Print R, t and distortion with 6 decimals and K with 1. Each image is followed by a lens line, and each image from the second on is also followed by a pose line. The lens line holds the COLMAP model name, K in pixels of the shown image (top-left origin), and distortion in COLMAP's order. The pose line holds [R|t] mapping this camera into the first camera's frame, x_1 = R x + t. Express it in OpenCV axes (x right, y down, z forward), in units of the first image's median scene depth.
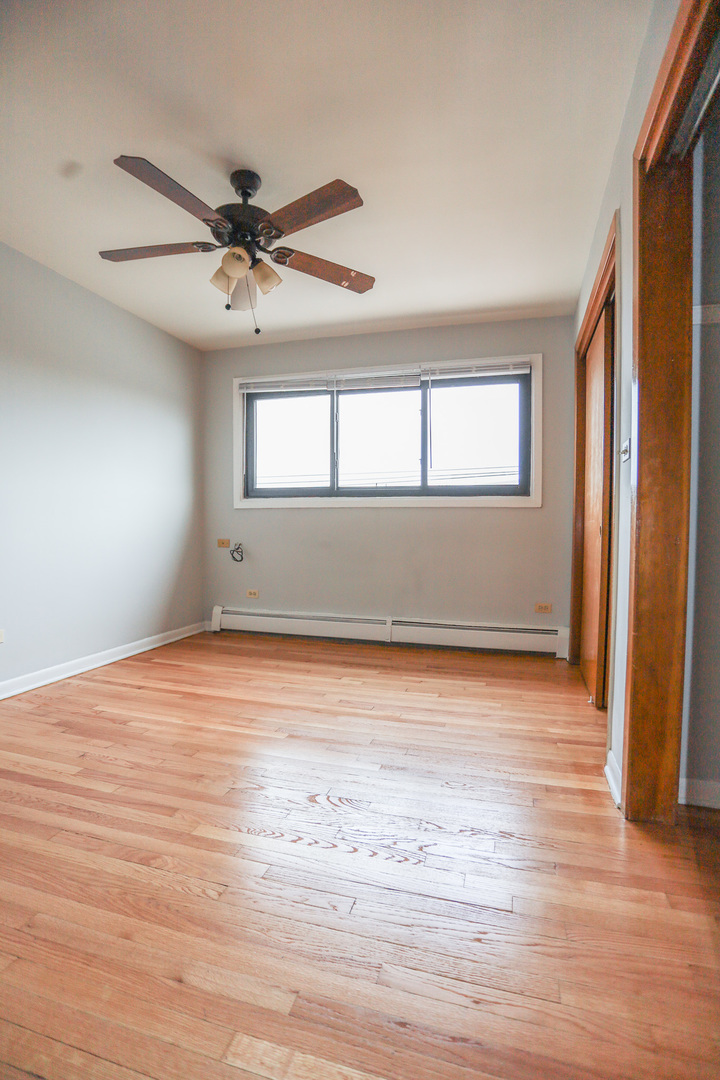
lens RADIAL K [[517.0, 0, 360.0], [0, 517.0, 540.0], [0, 0, 1]] dist [-0.068933, 0.000225]
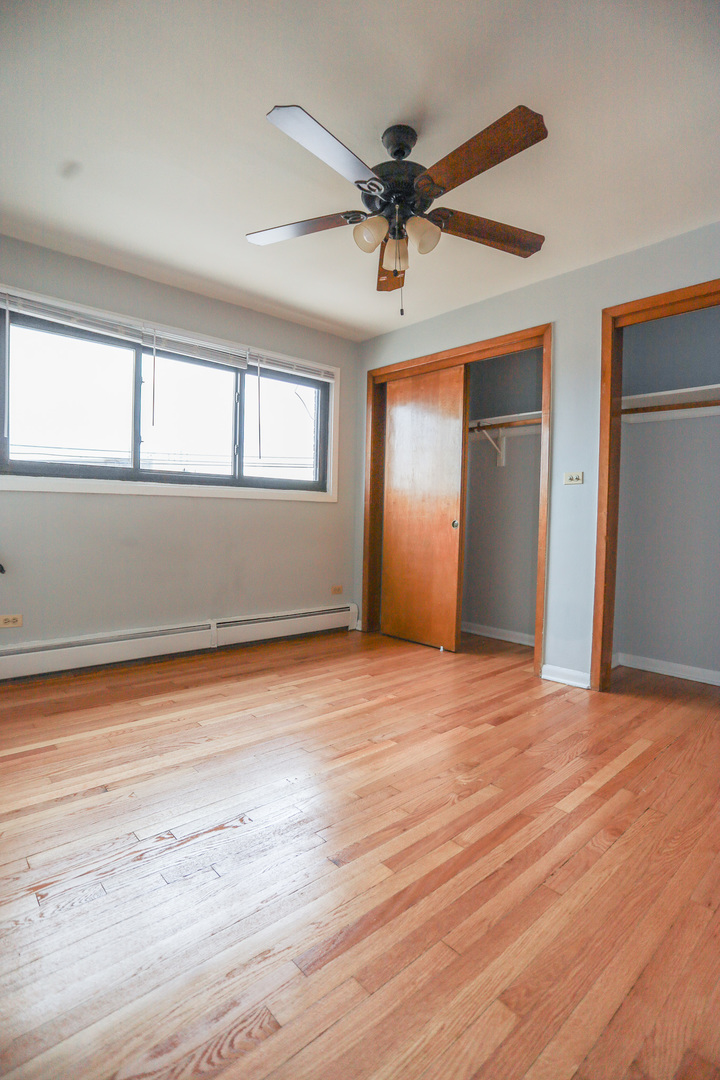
lens RADIAL K [[528.6, 0, 360.0], [0, 528.6, 540.0], [0, 0, 1]] dist [-0.055194, 0.000723]
pose [[0.520024, -0.036556, 0.853369, -0.635340], [0.007520, 0.999241, 0.038222, -0.024694], [-0.854119, -0.013459, 0.519904, 0.334499]]
